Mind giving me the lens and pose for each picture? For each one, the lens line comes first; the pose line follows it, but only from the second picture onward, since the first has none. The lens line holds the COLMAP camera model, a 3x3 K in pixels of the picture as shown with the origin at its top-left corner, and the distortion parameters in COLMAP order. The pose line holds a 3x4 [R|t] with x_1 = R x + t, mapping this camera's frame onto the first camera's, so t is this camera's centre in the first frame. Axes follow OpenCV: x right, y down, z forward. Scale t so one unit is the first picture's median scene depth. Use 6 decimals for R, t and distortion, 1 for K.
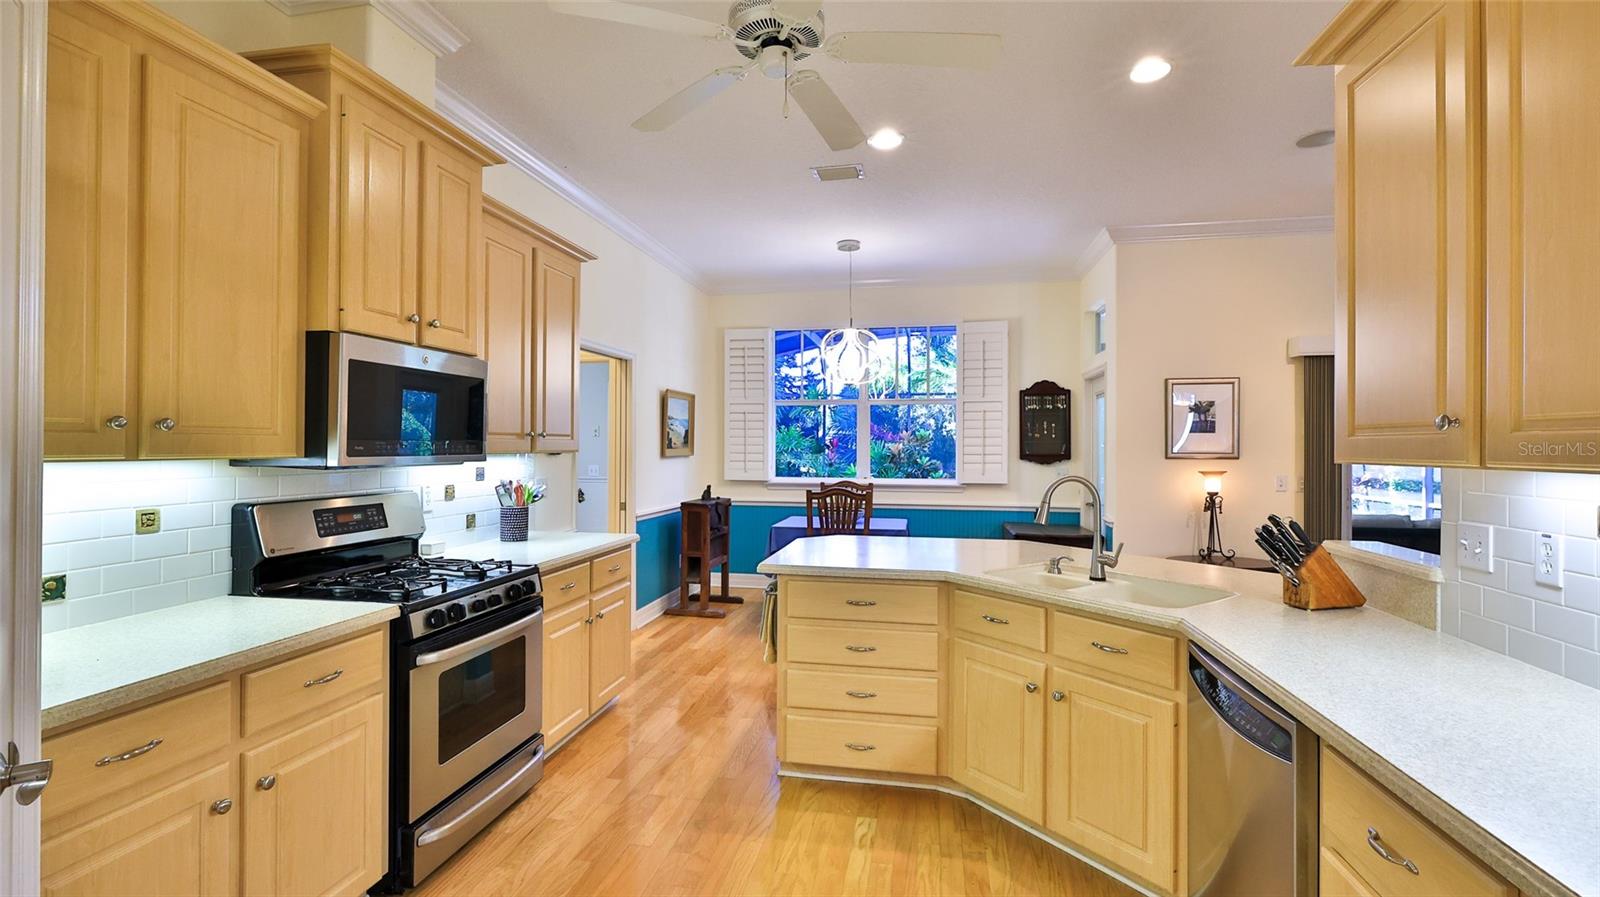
lens RADIAL K [[705.5, 0, 795.2], [0, 705.5, 447.4], [0, 0, 1]] dist [-0.002466, 0.000141]
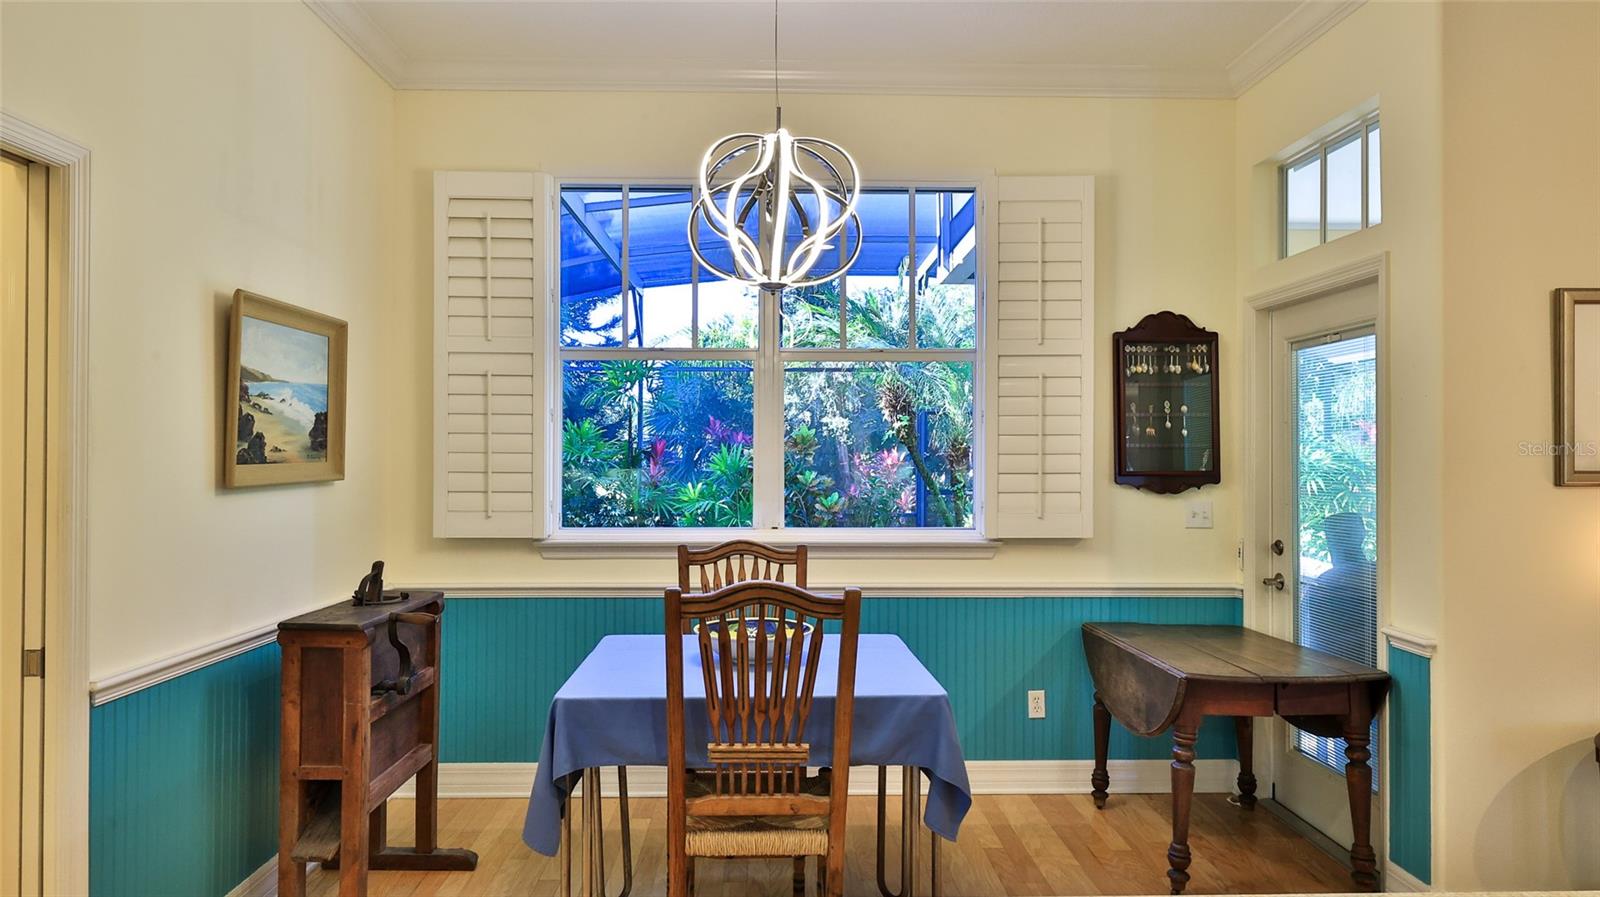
lens RADIAL K [[949.9, 0, 799.7], [0, 949.9, 444.7], [0, 0, 1]] dist [-0.000785, -0.001464]
pose [[0.974685, 0.000323, 0.223582, -0.017450], [0.002109, 0.999941, -0.010639, -0.001862], [-0.223572, 0.010841, 0.974627, 0.446648]]
